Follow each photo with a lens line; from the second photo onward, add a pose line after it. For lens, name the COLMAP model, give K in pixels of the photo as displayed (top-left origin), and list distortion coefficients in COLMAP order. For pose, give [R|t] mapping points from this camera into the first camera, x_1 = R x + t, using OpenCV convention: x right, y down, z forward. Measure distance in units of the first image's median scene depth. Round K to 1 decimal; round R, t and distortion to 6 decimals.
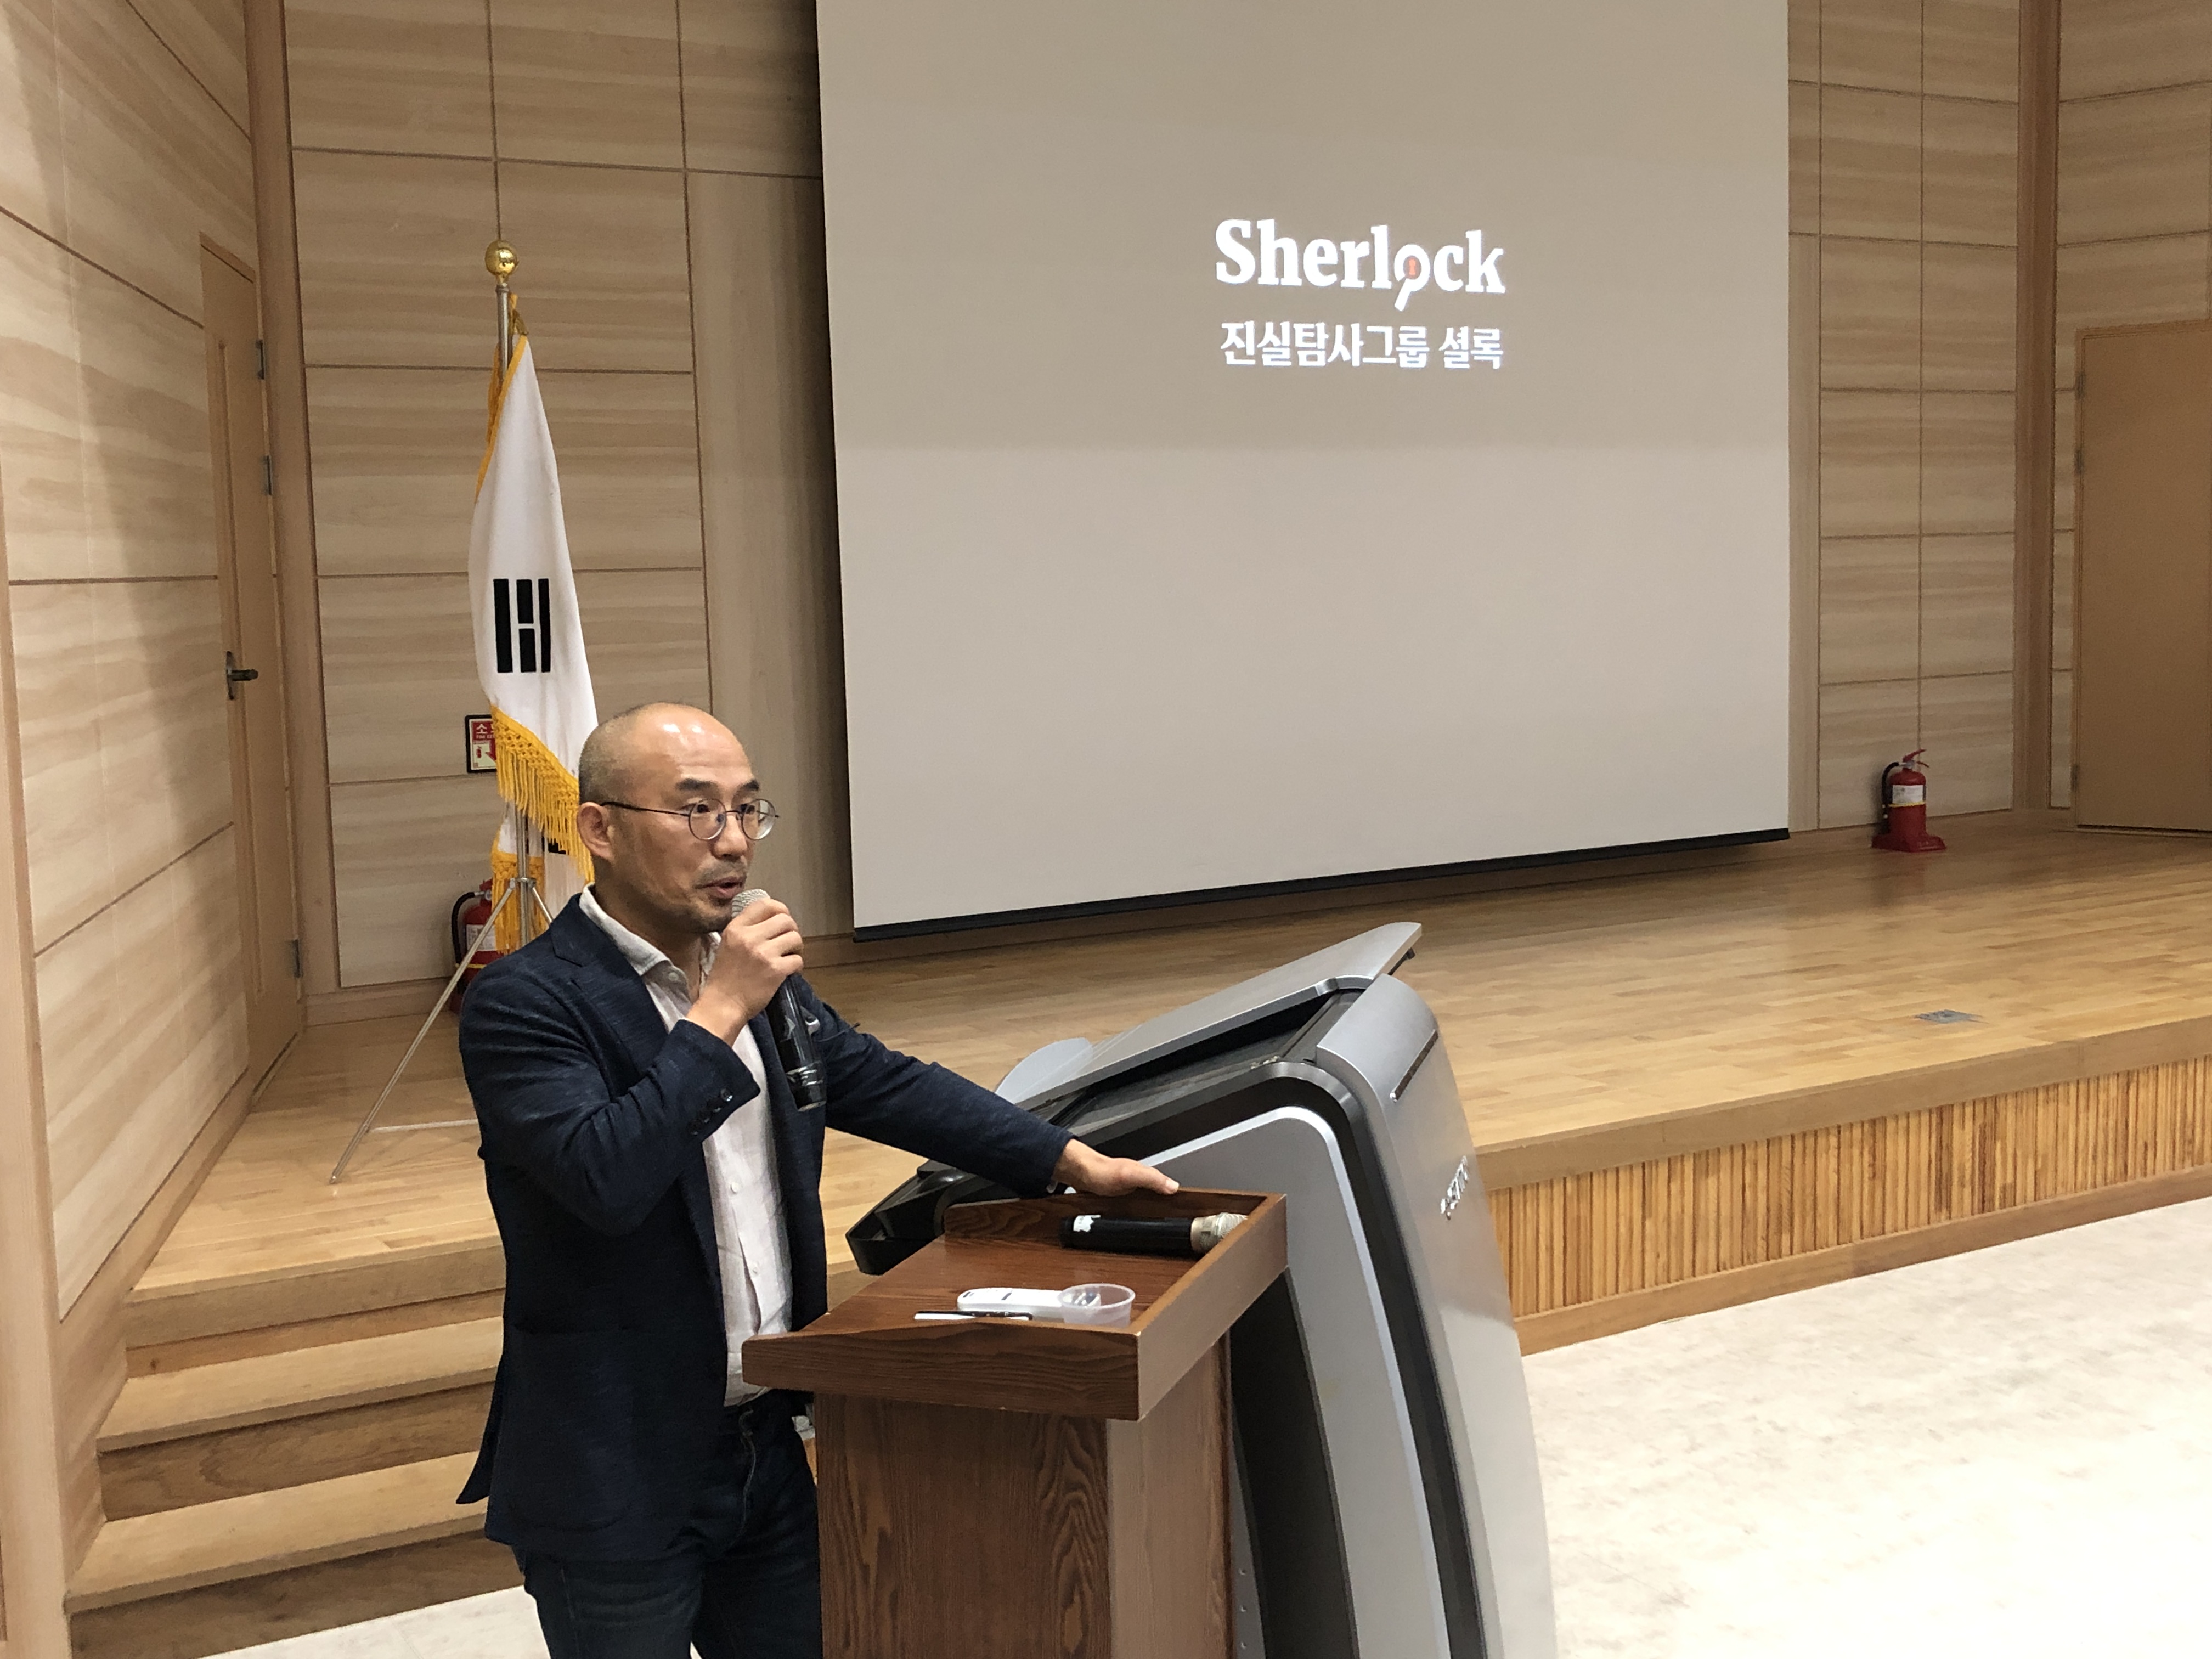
lens RADIAL K [[2489.9, 0, 1104.8], [0, 2489.9, 816.9], [0, 0, 1]] dist [-0.001417, 0.006063]
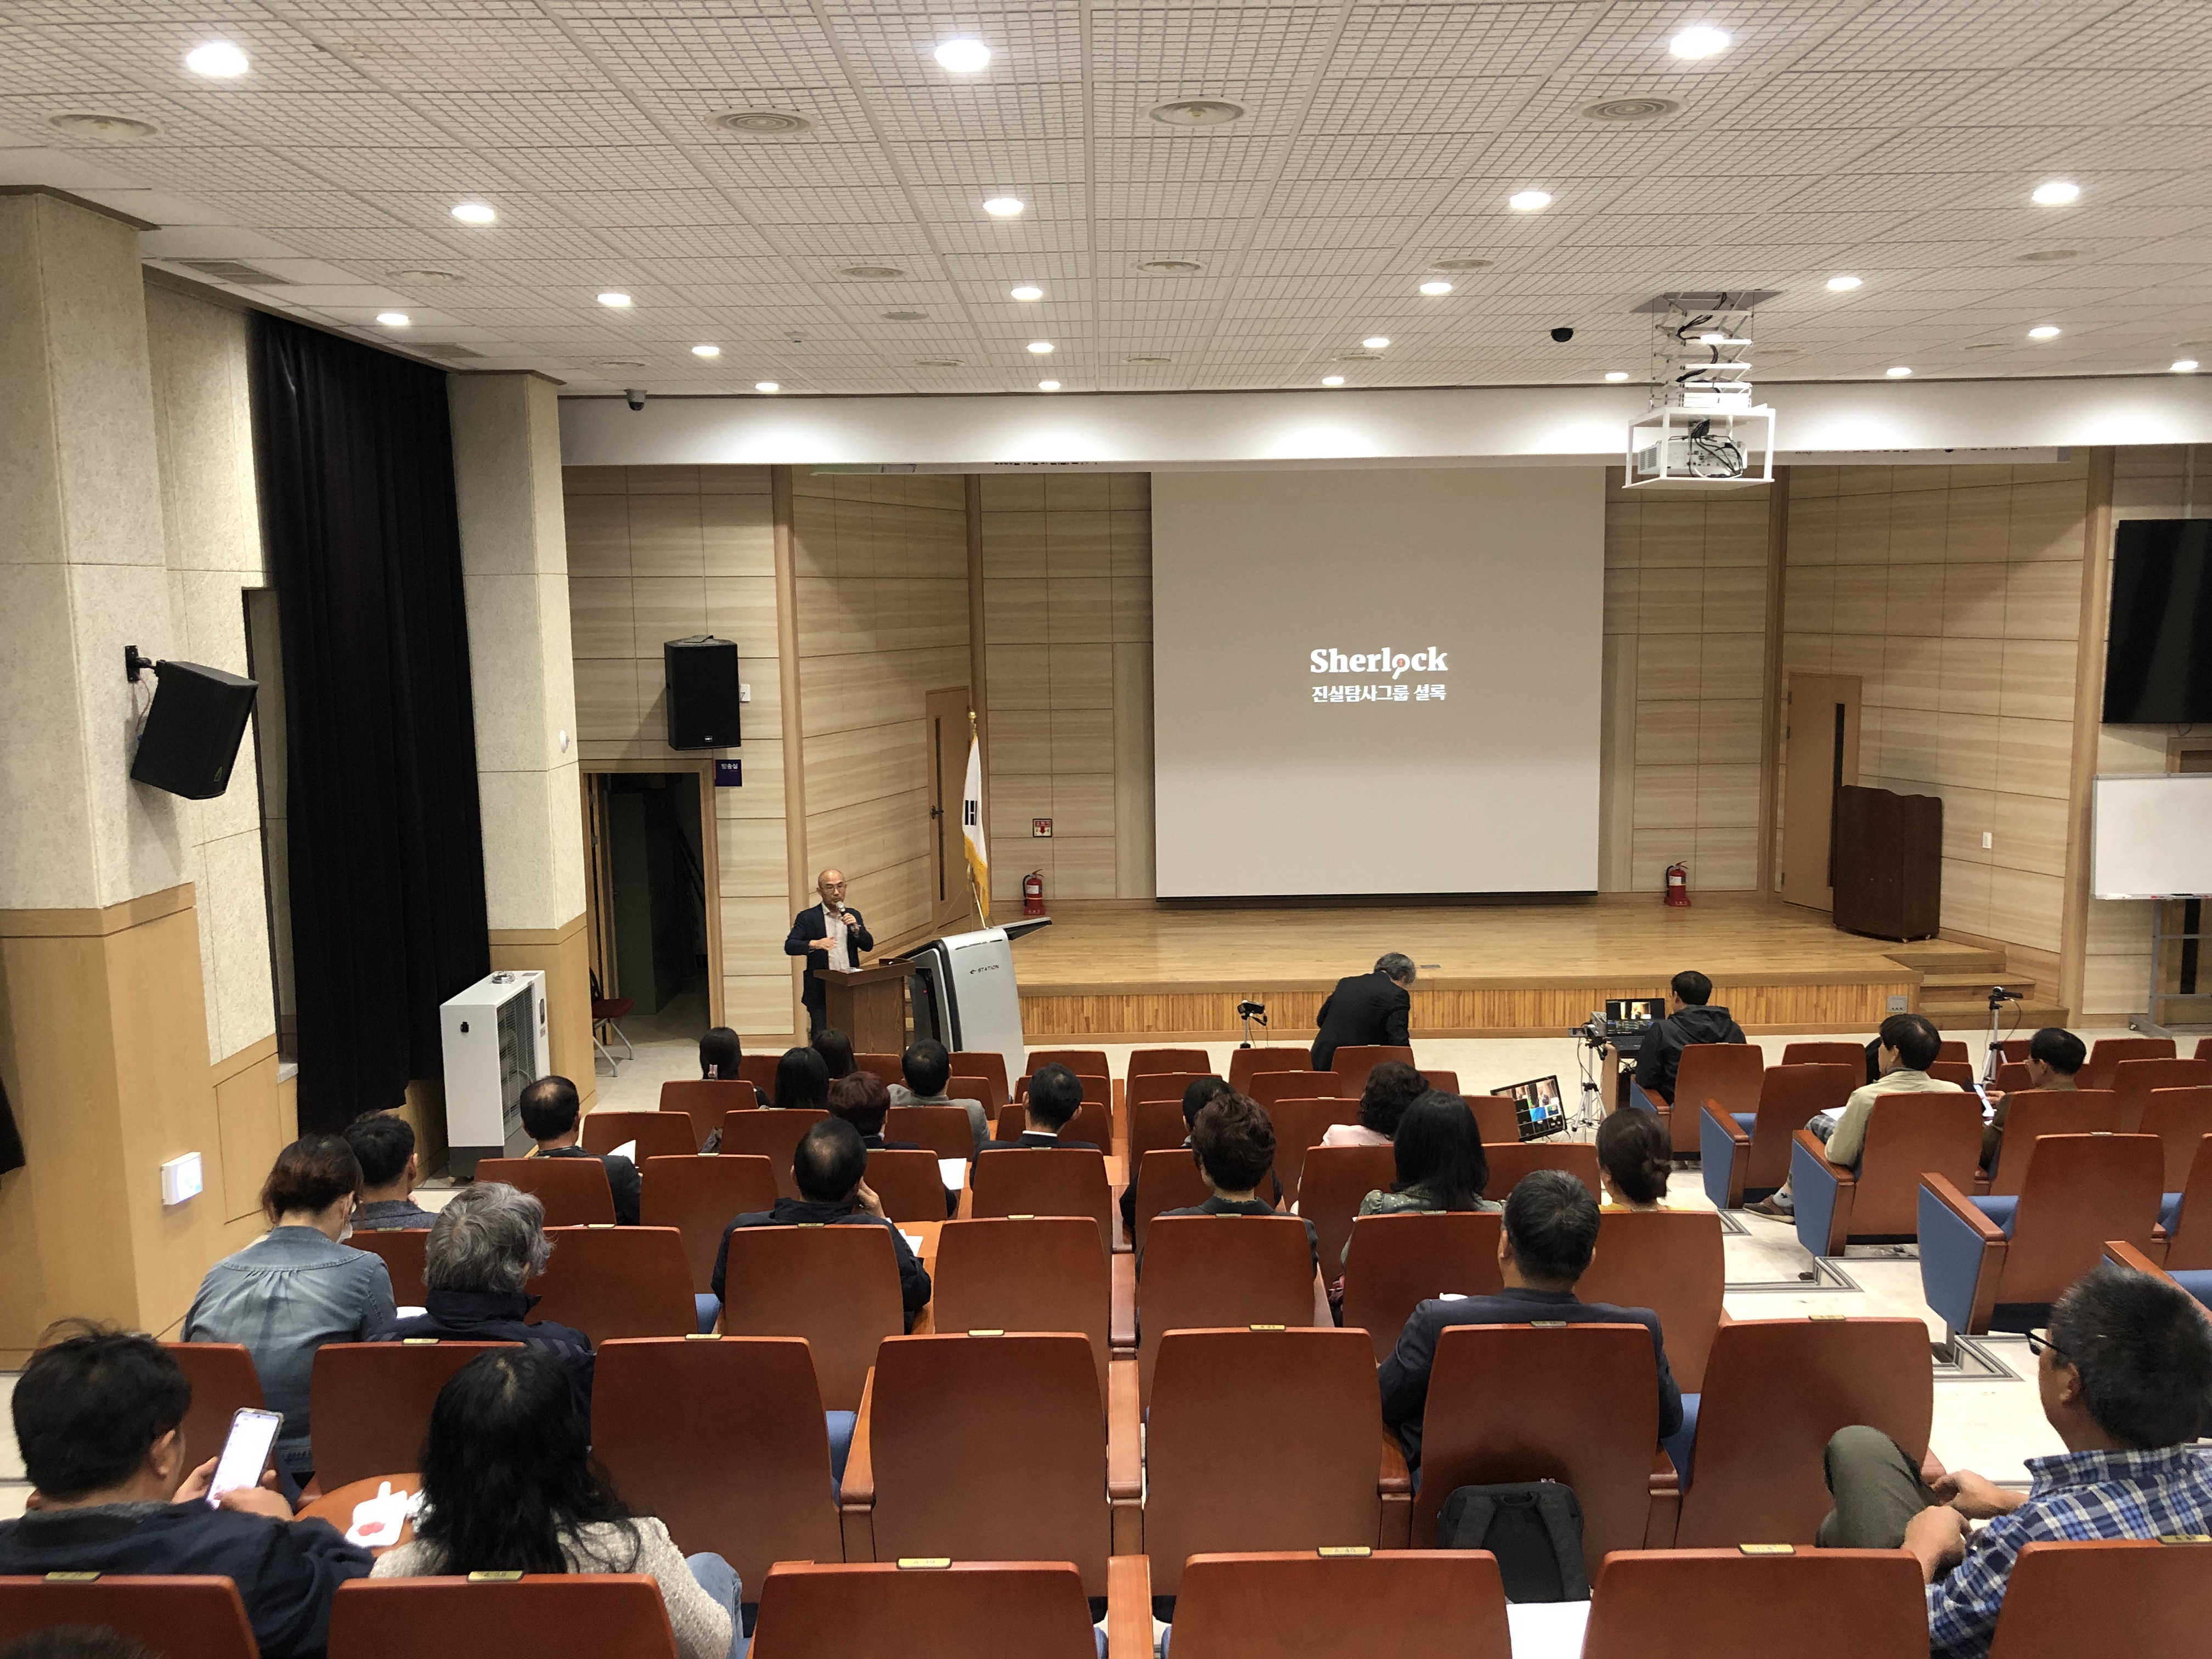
lens RADIAL K [[1786.9, 0, 1120.4], [0, 1786.9, 841.9], [0, 0, 1]] dist [0.007114, 0.007908]
pose [[0.867757, 0.083609, -0.489906, 1.139973], [-0.061656, 0.996243, 0.060813, -0.186886], [0.493150, -0.022565, 0.869652, -1.090207]]
